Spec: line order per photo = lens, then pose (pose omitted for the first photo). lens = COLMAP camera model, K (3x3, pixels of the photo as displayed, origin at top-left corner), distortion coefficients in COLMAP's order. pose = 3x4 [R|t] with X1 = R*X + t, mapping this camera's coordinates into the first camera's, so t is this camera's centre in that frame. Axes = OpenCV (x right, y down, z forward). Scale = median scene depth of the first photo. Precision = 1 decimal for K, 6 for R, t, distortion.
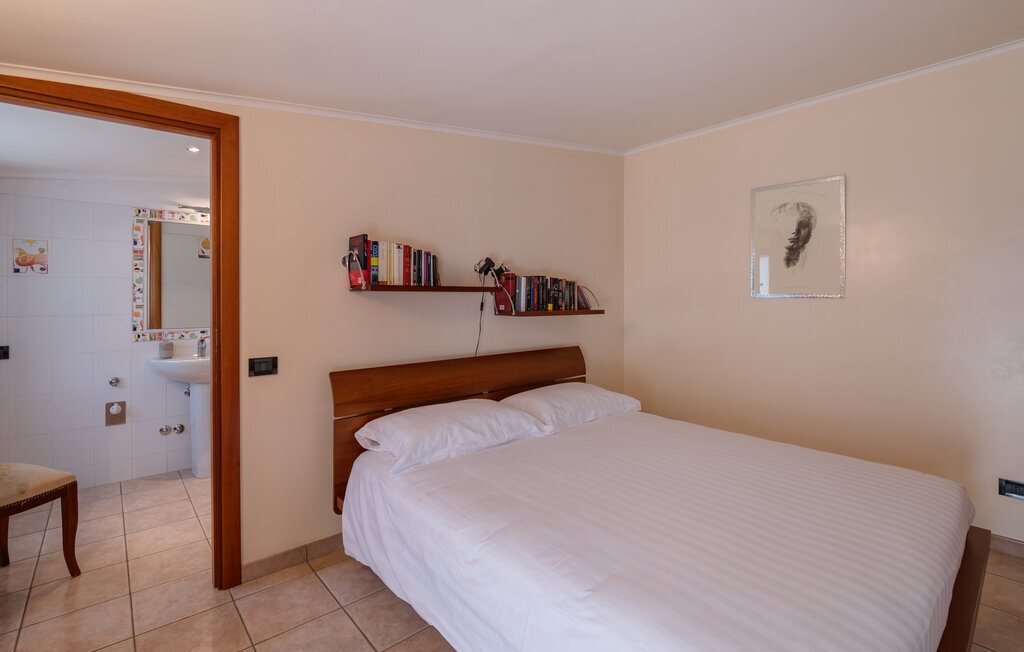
lens RADIAL K [[457.6, 0, 485.6], [0, 457.6, 304.3], [0, 0, 1]] dist [-0.000923, -0.000180]
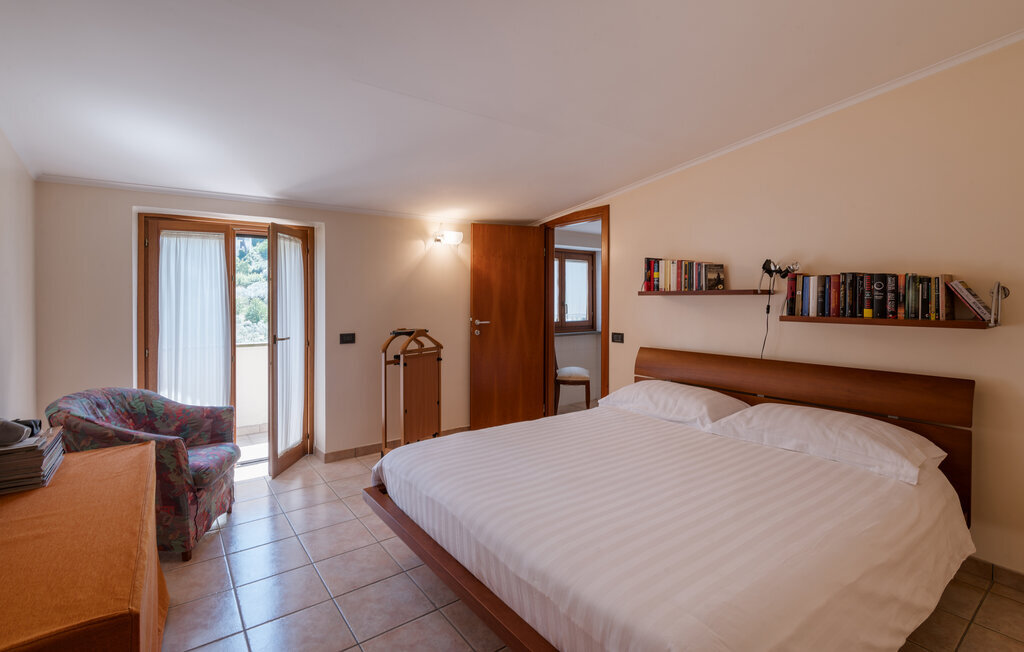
lens RADIAL K [[457.6, 0, 485.6], [0, 457.6, 304.3], [0, 0, 1]] dist [-0.000923, -0.000180]
pose [[-0.090414, 0.014237, -0.995802, 1.461331], [-0.012062, 0.999809, 0.015389, -0.019303], [0.995831, 0.013402, -0.090225, 0.696458]]
